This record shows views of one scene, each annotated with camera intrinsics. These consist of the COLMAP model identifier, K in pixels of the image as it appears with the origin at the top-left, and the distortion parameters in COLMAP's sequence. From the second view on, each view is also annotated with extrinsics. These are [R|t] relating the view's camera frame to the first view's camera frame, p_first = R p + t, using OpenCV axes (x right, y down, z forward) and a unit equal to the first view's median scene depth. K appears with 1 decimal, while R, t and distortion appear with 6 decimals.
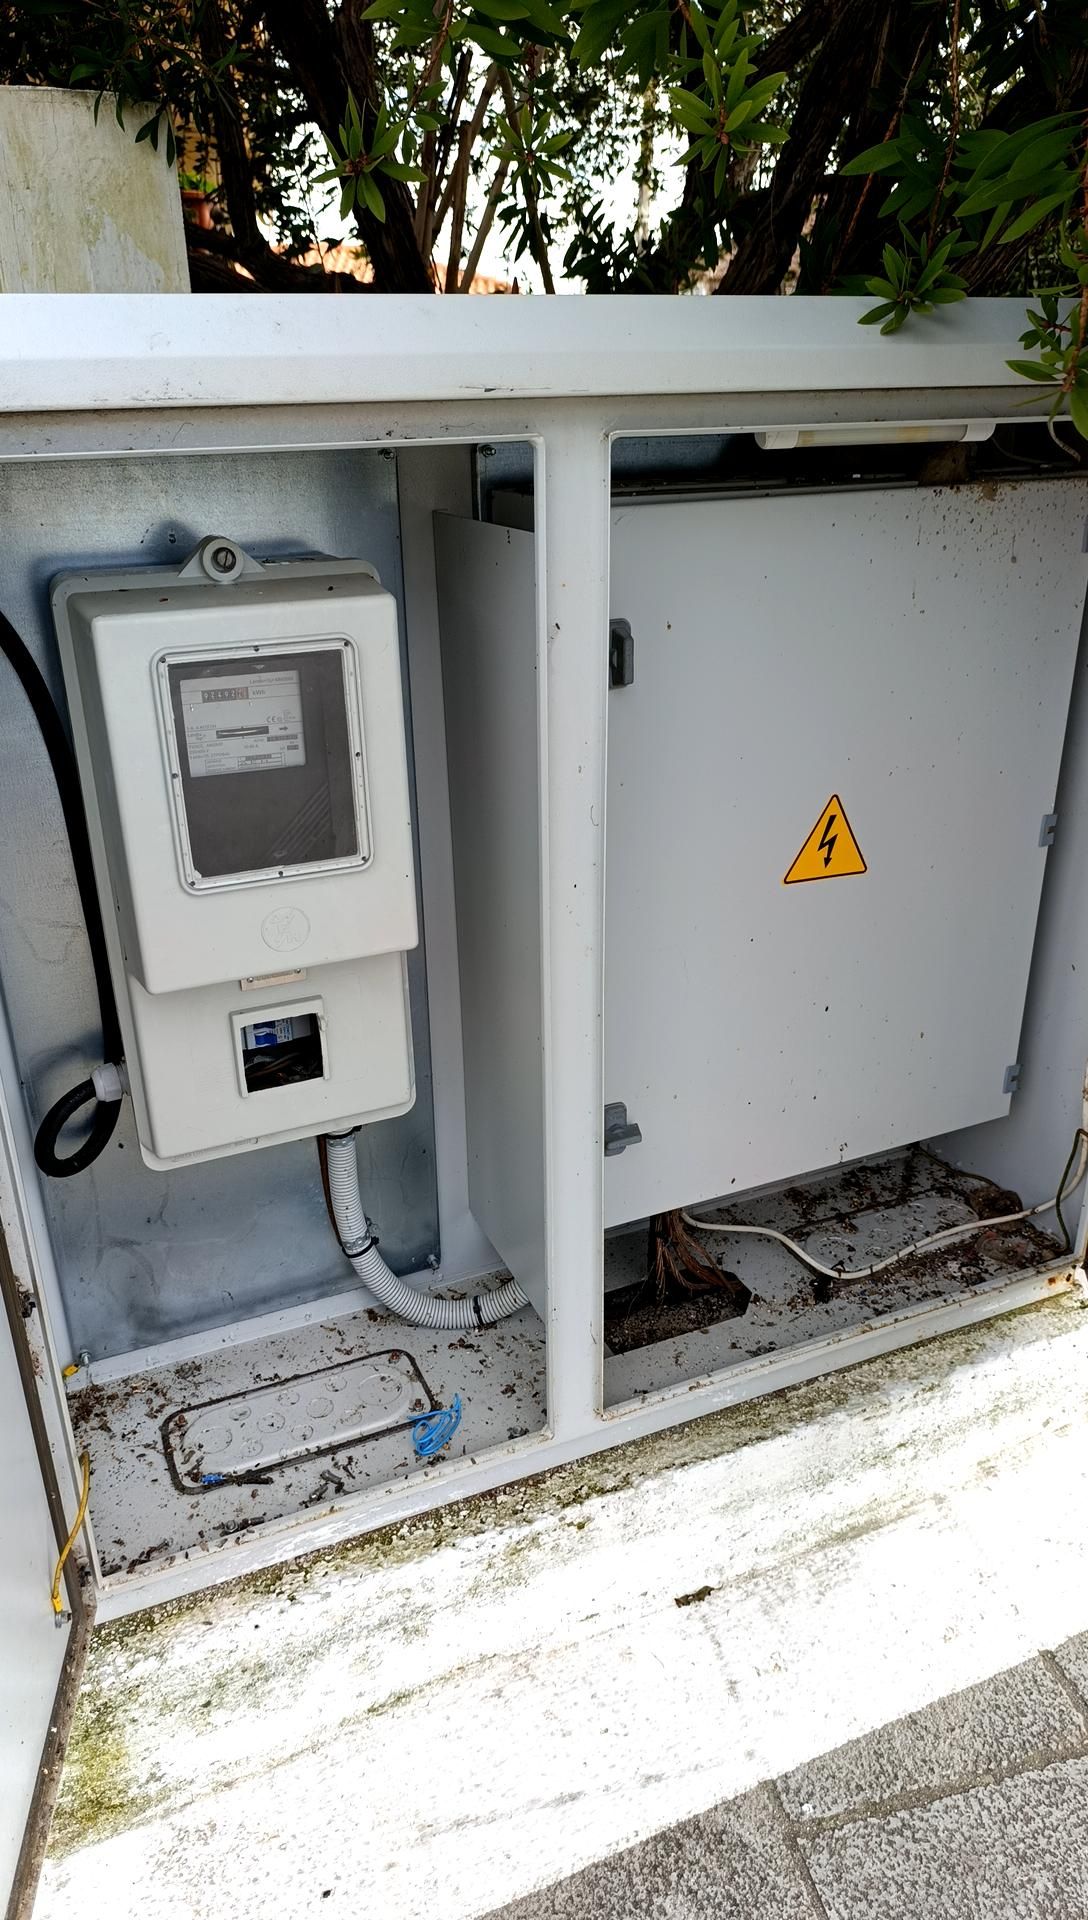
lens RADIAL K [[1301.4, 0, 544.0], [0, 1301.4, 960.0], [0, 0, 1]] dist [0.025515, -0.038961]
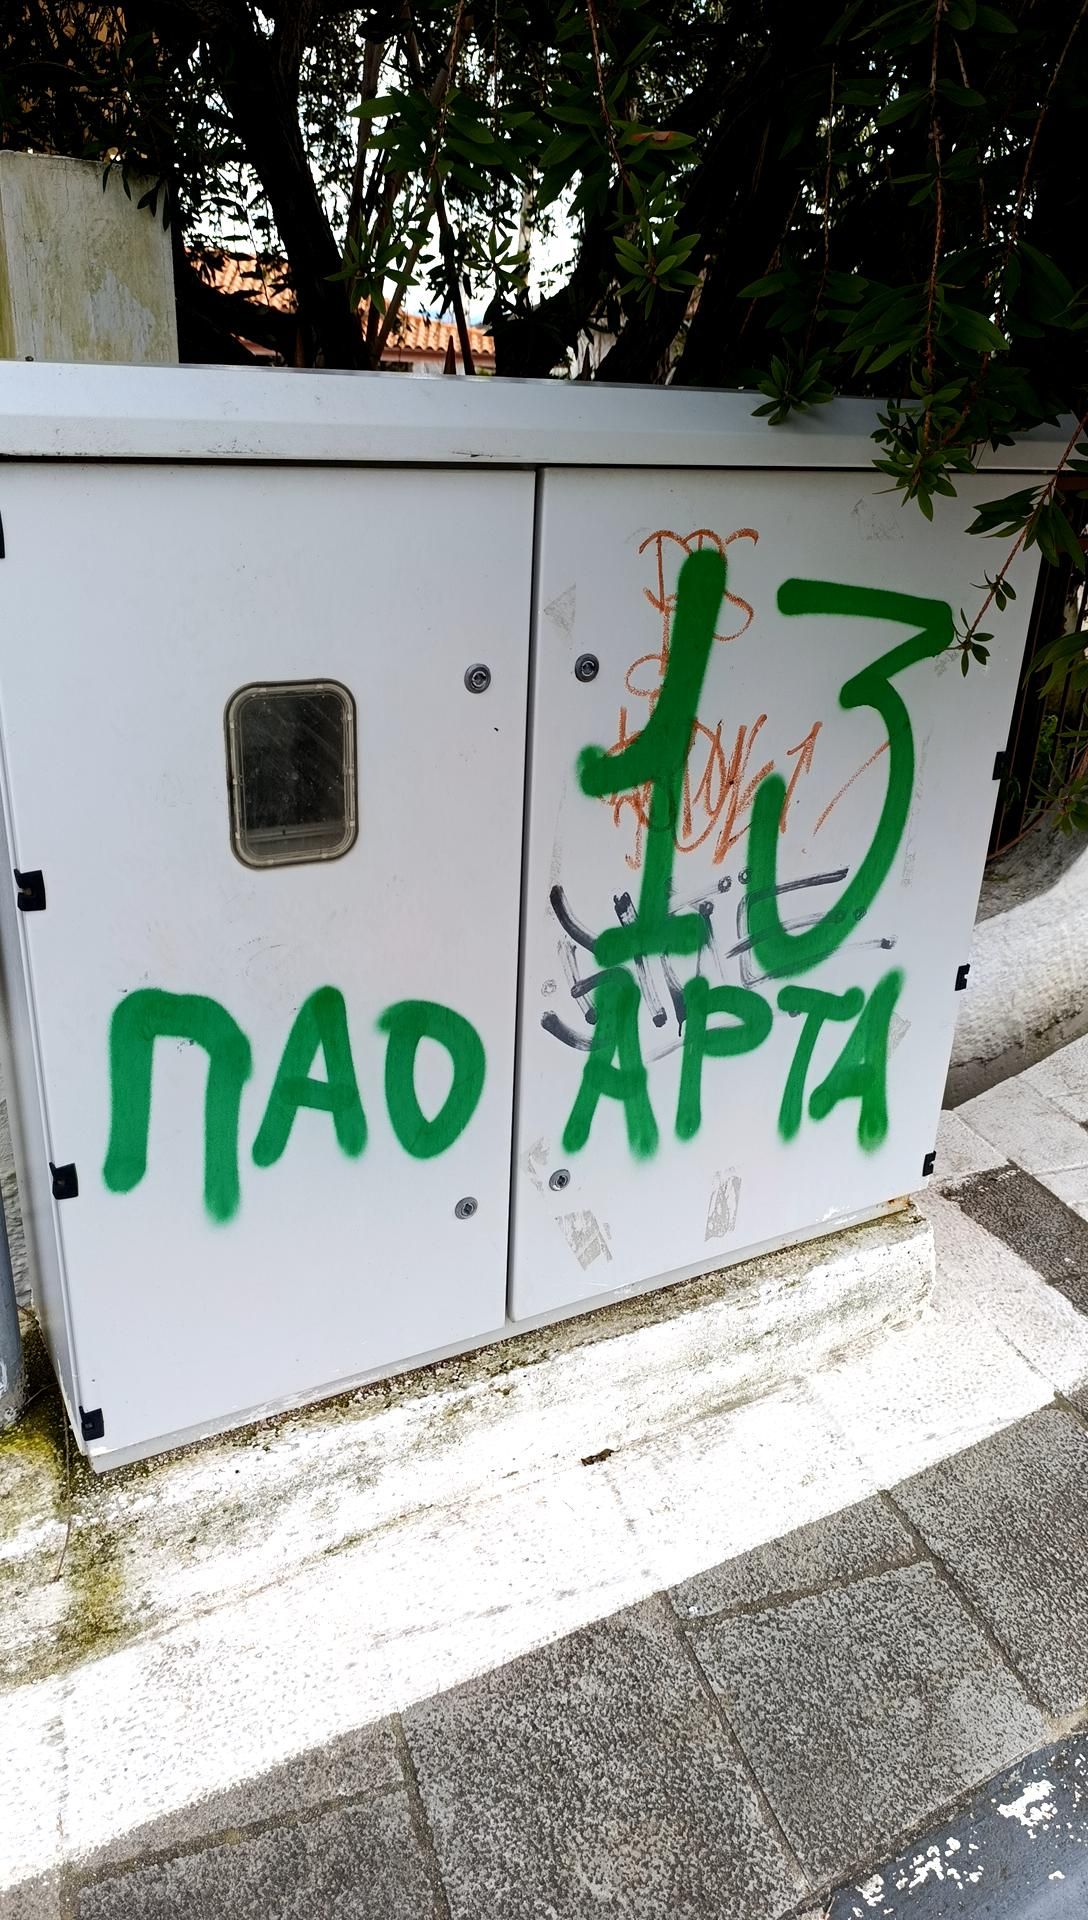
lens RADIAL K [[1301.4, 0, 544.0], [0, 1301.4, 960.0], [0, 0, 1]] dist [0.025515, -0.038961]
pose [[0.994524, 0.014081, 0.103558, -0.069443], [-0.012945, 0.999849, -0.011630, 0.054495], [-0.103706, 0.010225, 0.994555, -0.200710]]
